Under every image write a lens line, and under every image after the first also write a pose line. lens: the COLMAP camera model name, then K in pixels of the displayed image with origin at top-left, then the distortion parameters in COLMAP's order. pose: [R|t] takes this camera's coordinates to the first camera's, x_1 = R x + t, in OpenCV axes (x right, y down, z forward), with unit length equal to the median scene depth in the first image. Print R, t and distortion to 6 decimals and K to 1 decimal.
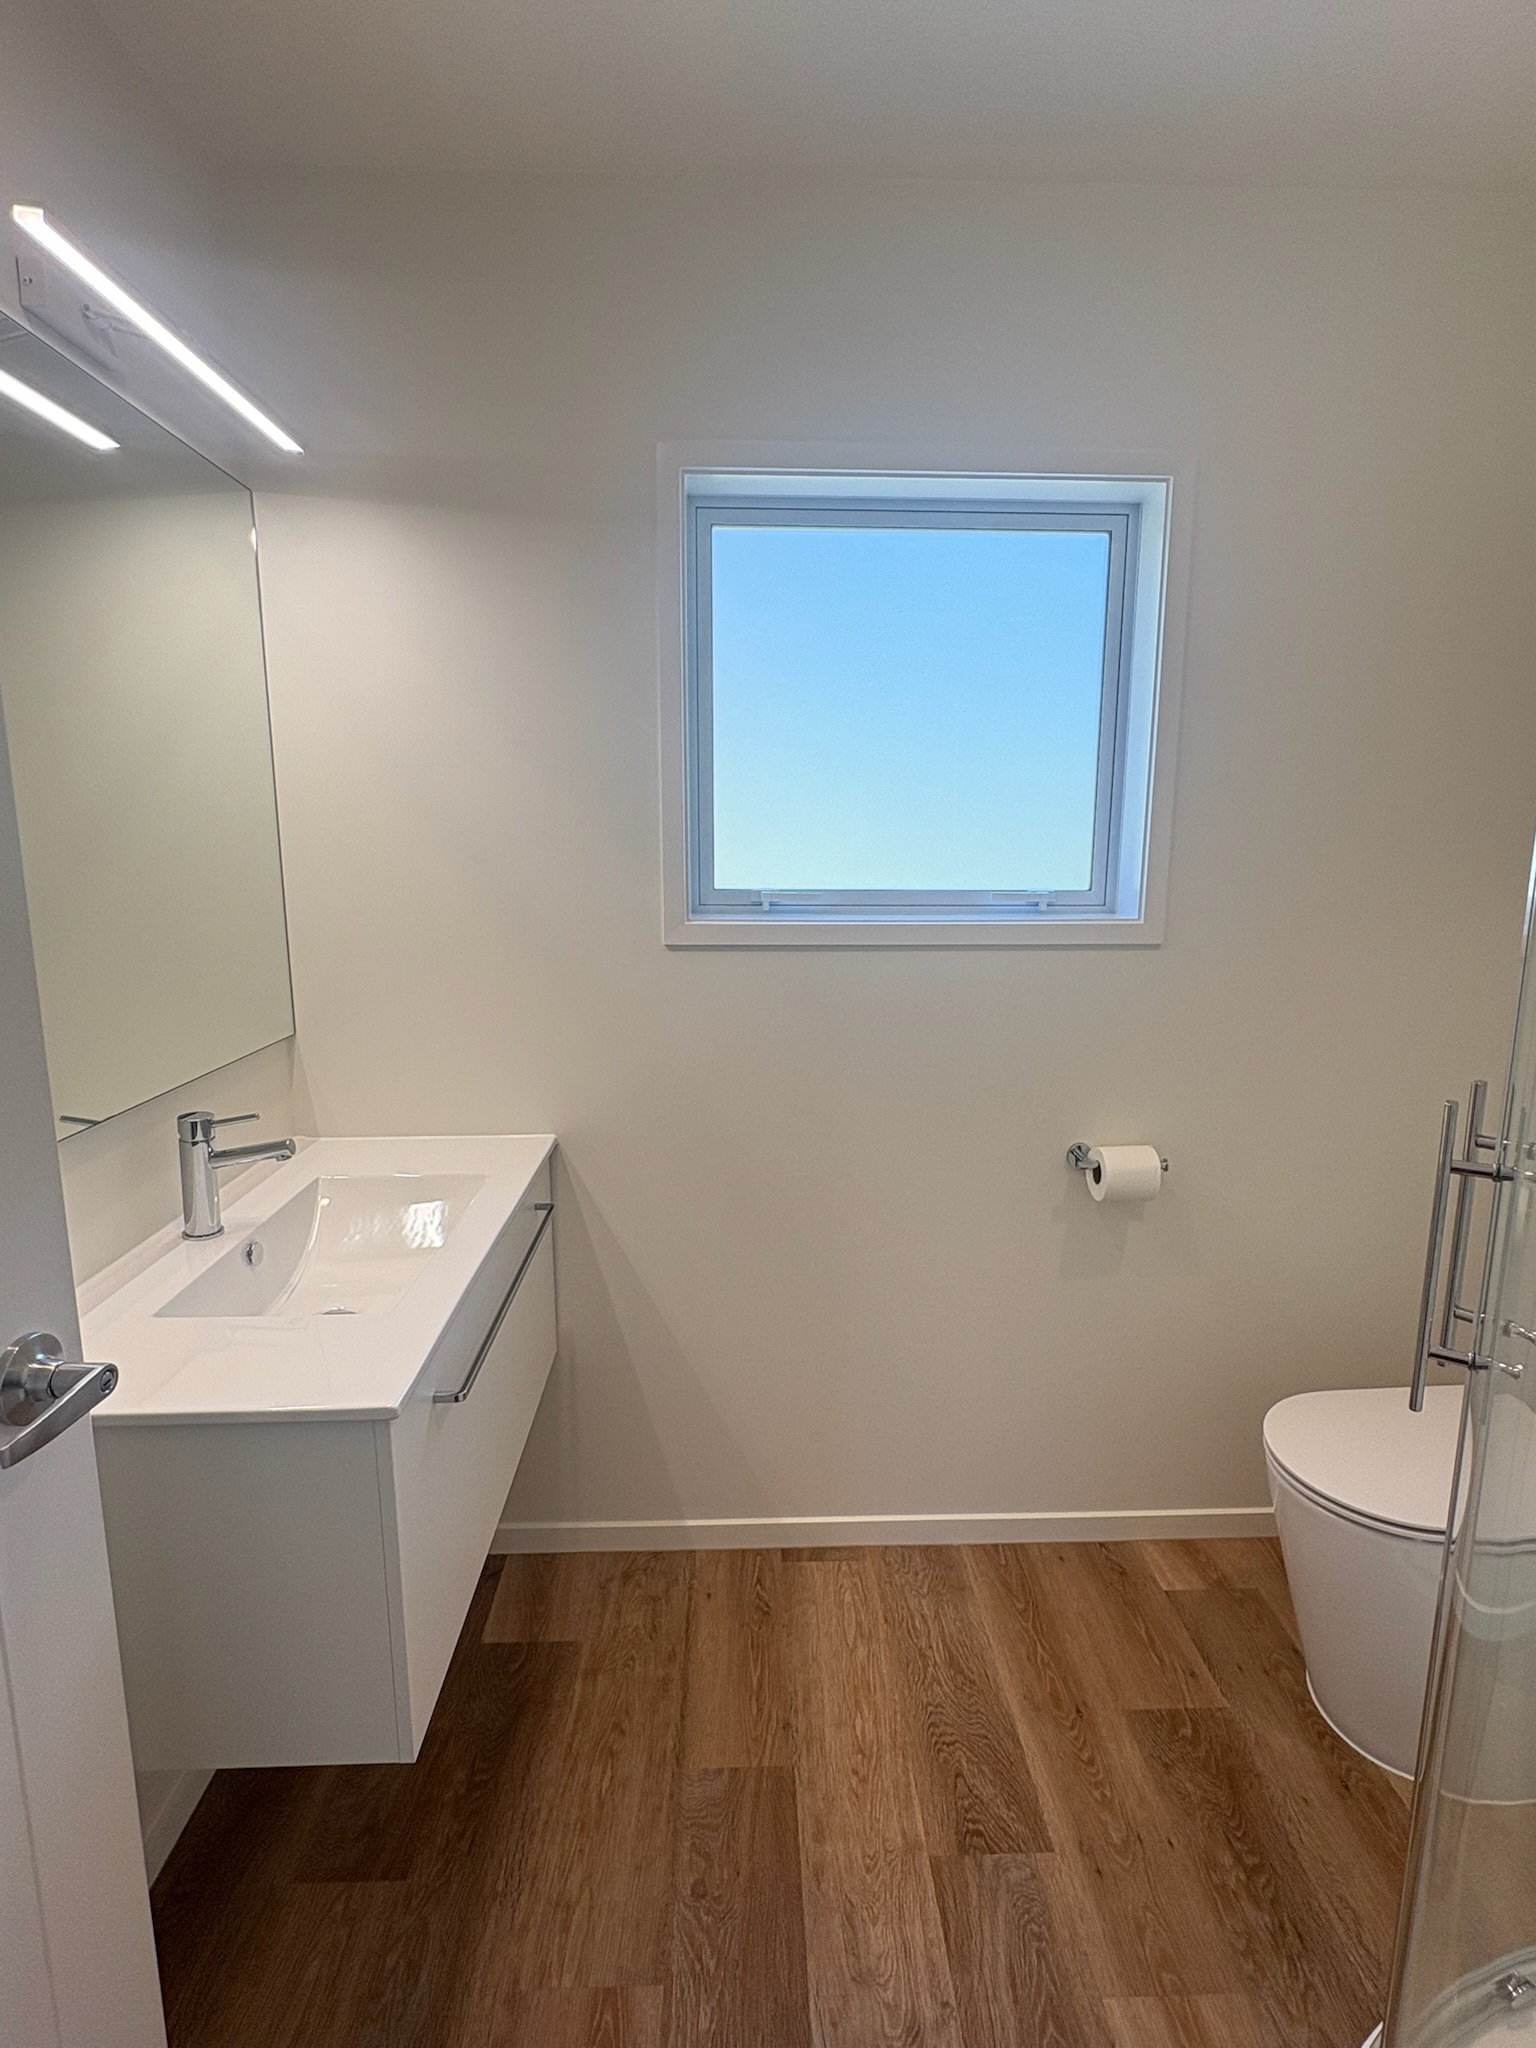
lens RADIAL K [[1044.5, 0, 768.0], [0, 1044.5, 1024.0], [0, 0, 1]] dist [0.000724, -0.000683]
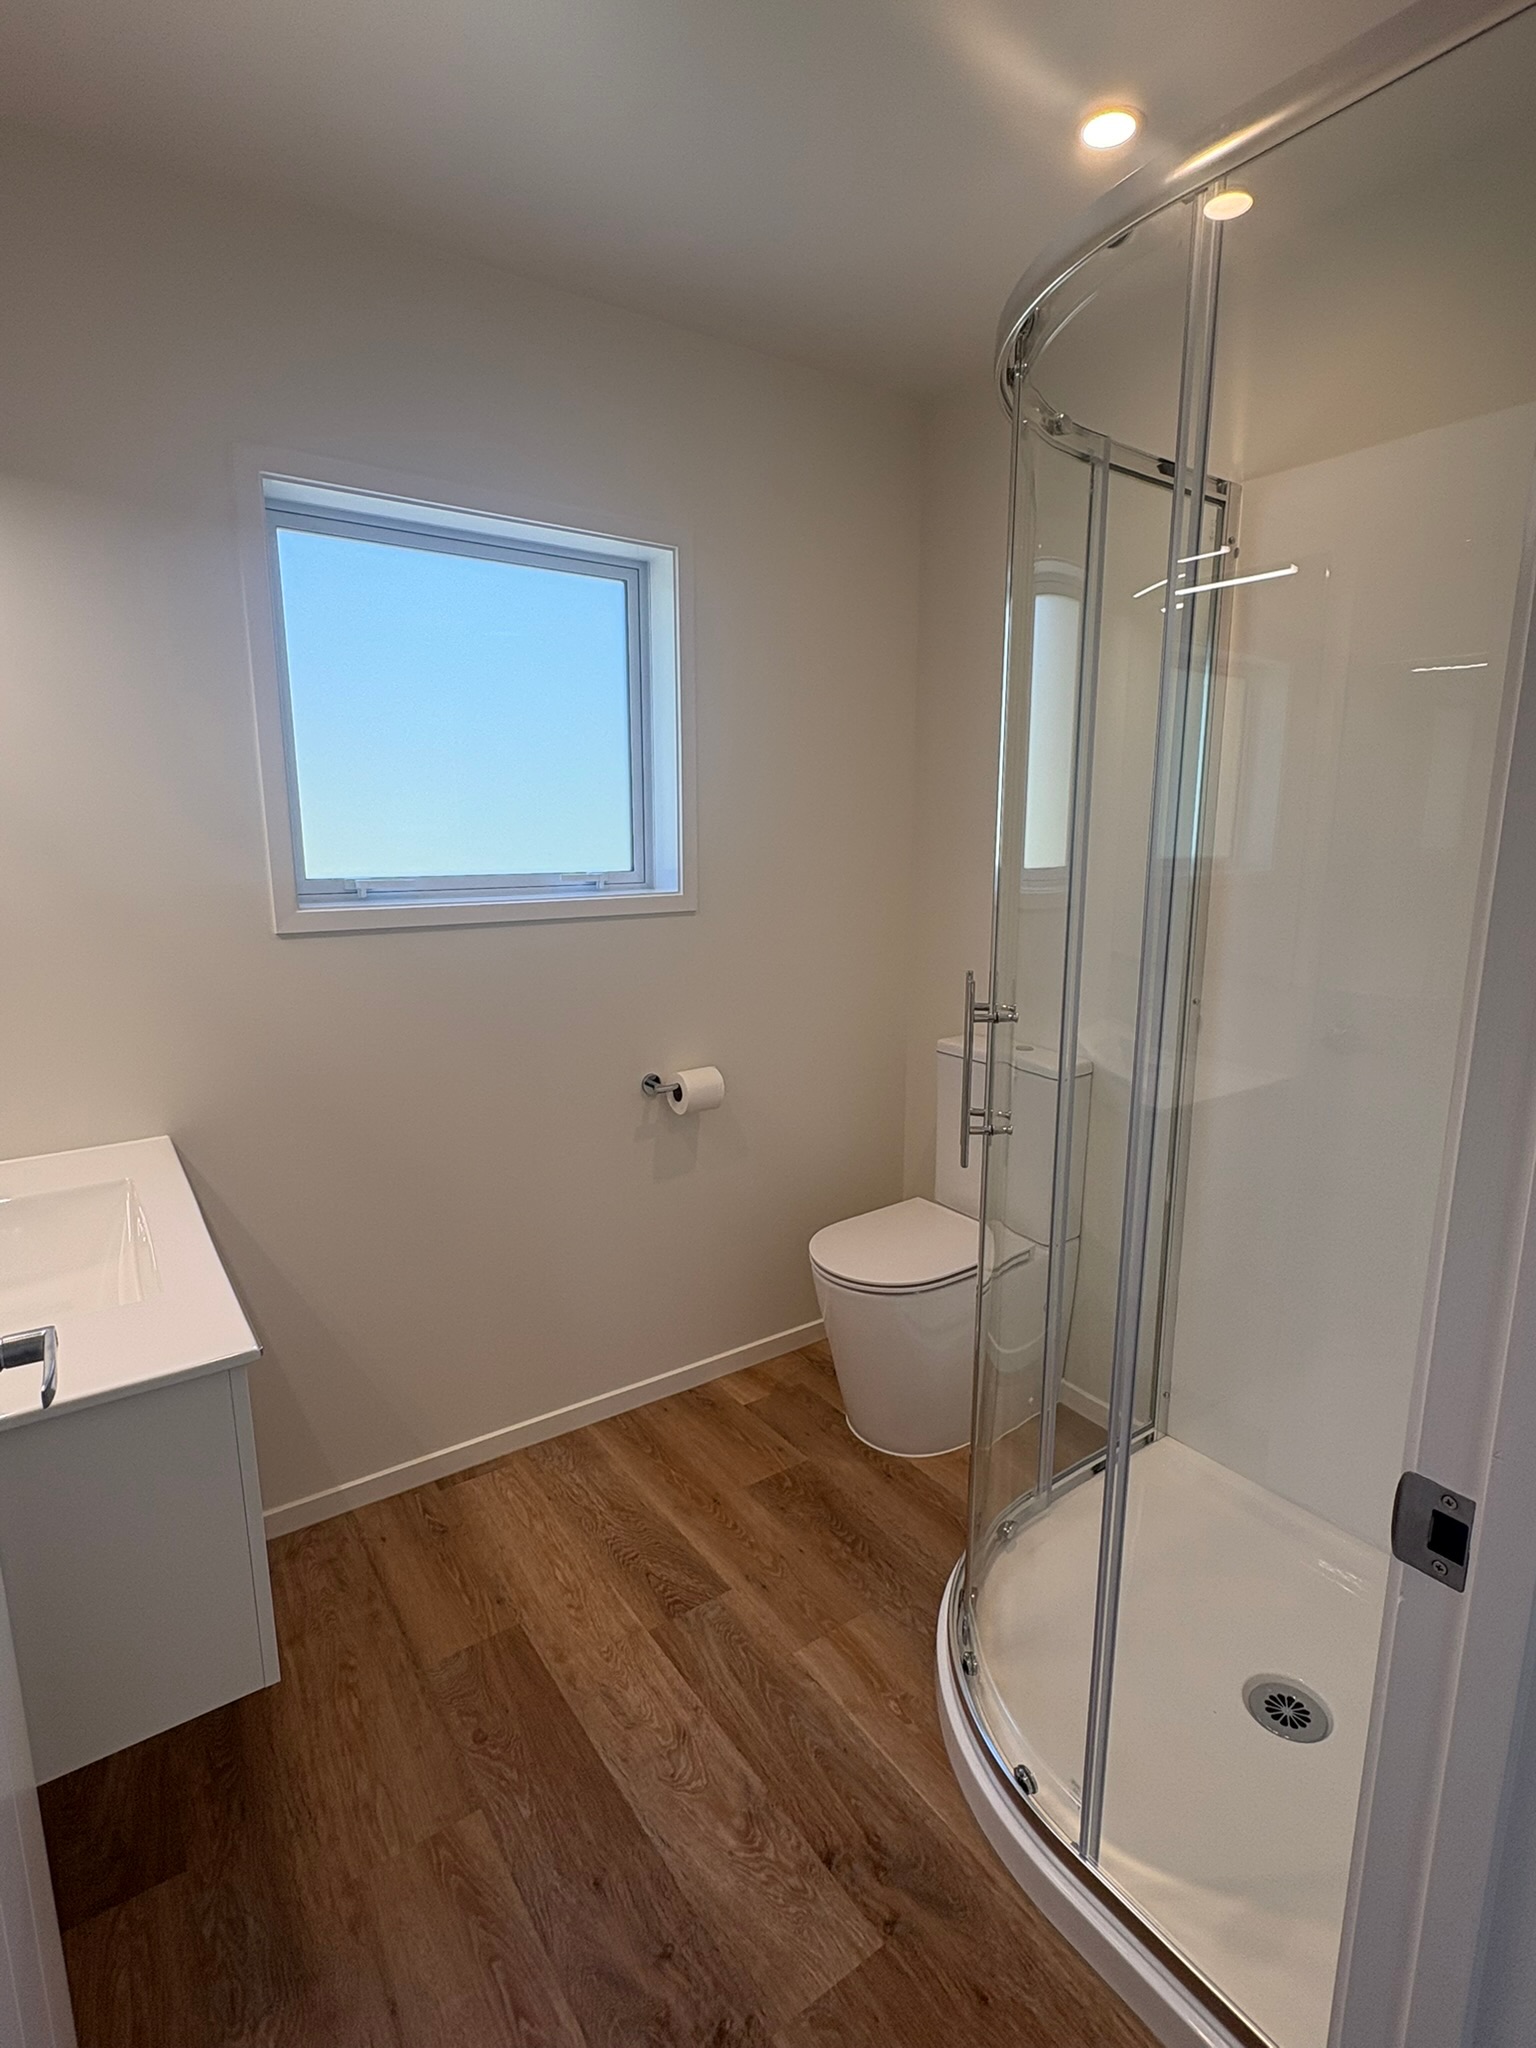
lens RADIAL K [[1019.6, 0, 766.3], [0, 1019.6, 1028.9], [0, 0, 1]] dist [-0.000406, -0.000241]
pose [[0.838162, -0.108791, 0.534461, -0.263572], [0.100654, 0.993927, 0.044467, 0.023520], [-0.536053, 0.016525, 0.844023, -0.115972]]
